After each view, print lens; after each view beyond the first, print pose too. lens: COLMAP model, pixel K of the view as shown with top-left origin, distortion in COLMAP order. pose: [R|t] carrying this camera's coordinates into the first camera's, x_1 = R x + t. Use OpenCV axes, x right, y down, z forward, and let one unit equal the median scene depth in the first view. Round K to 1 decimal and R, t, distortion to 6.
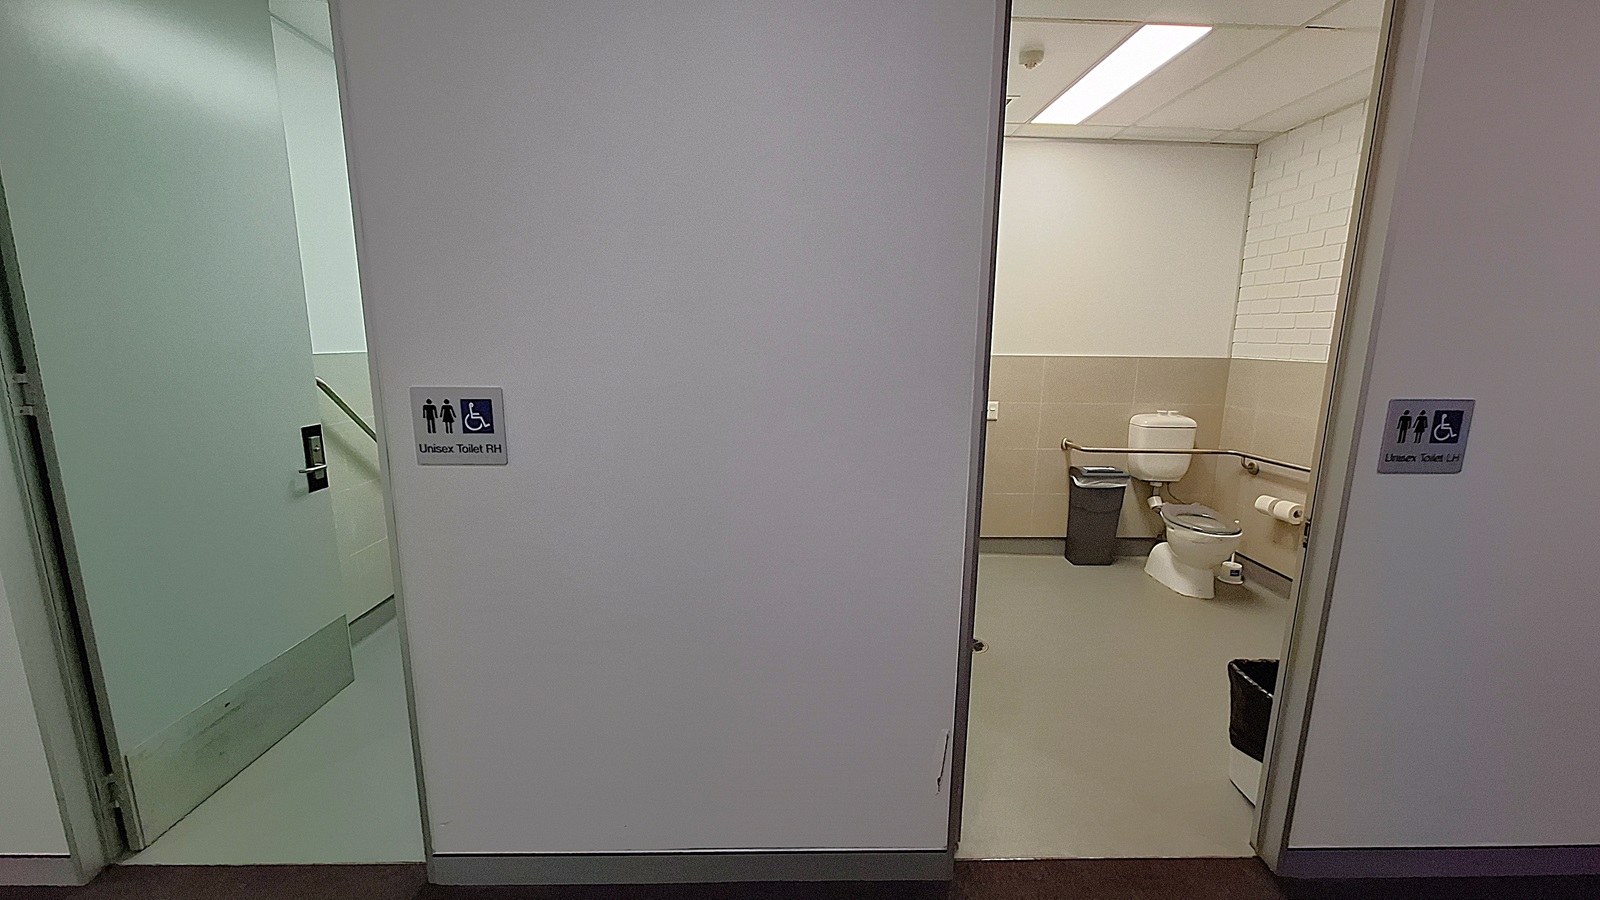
lens RADIAL K [[625.5, 0, 803.8], [0, 625.5, 446.8], [0, 0, 1]] dist [-0.003096, 0.000525]
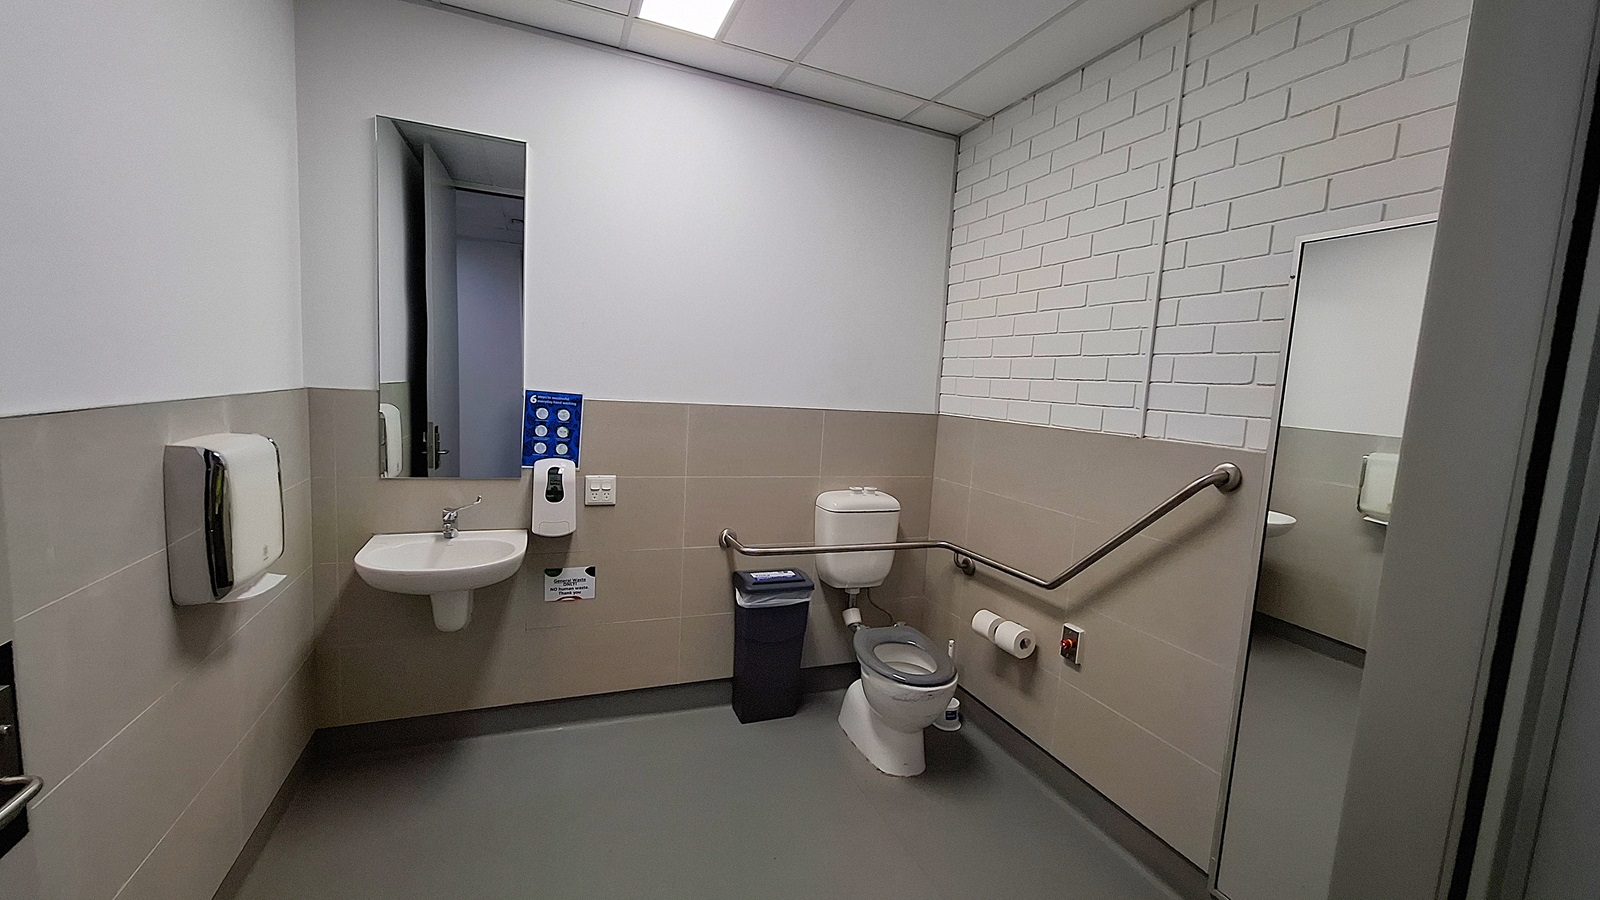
lens RADIAL K [[625.5, 0, 800.3], [0, 625.5, 453.3], [0, 0, 1]] dist [-0.003096, 0.000525]
pose [[0.934086, 0.002608, 0.357038, 0.268424], [0.017178, 0.998487, -0.052234, -0.060759], [-0.356634, 0.054925, 0.932628, 0.372634]]
